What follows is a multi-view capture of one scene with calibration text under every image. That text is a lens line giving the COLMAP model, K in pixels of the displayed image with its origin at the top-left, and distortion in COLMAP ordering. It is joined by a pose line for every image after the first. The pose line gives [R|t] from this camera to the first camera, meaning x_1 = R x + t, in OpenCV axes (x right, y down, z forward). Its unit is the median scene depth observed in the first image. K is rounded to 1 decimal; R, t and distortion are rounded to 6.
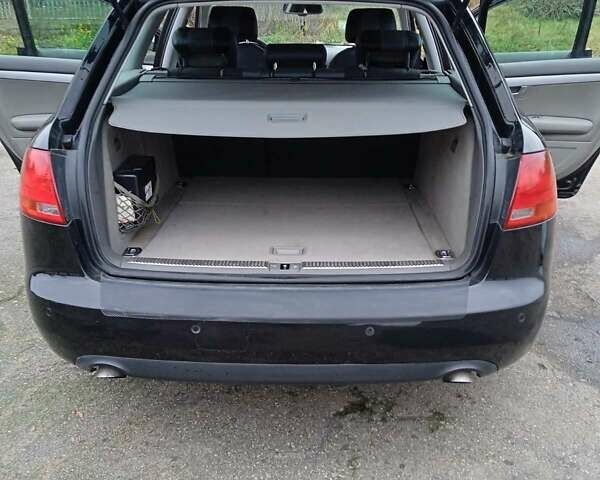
lens RADIAL K [[779.7, 0, 300.1], [0, 779.7, 256.0], [0, 0, 1]] dist [0.037919, -0.012715]
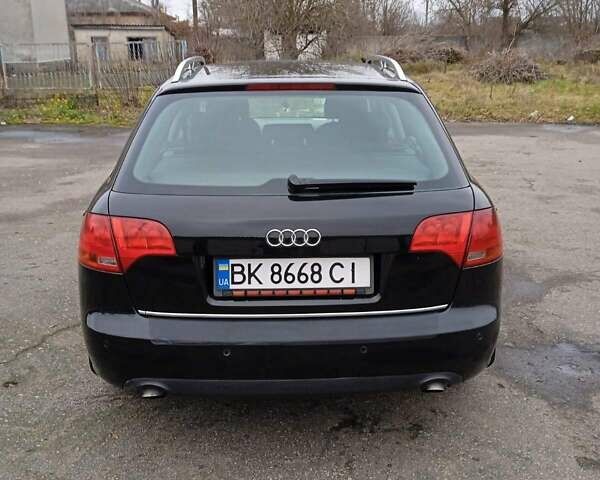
lens RADIAL K [[779.7, 0, 300.1], [0, 779.7, 256.0], [0, 0, 1]] dist [0.037919, -0.012715]
pose [[0.998703, -0.023031, 0.045410, -0.052904], [0.026327, 0.996957, -0.073375, 0.025984], [-0.043582, 0.074475, 0.996270, -0.216621]]
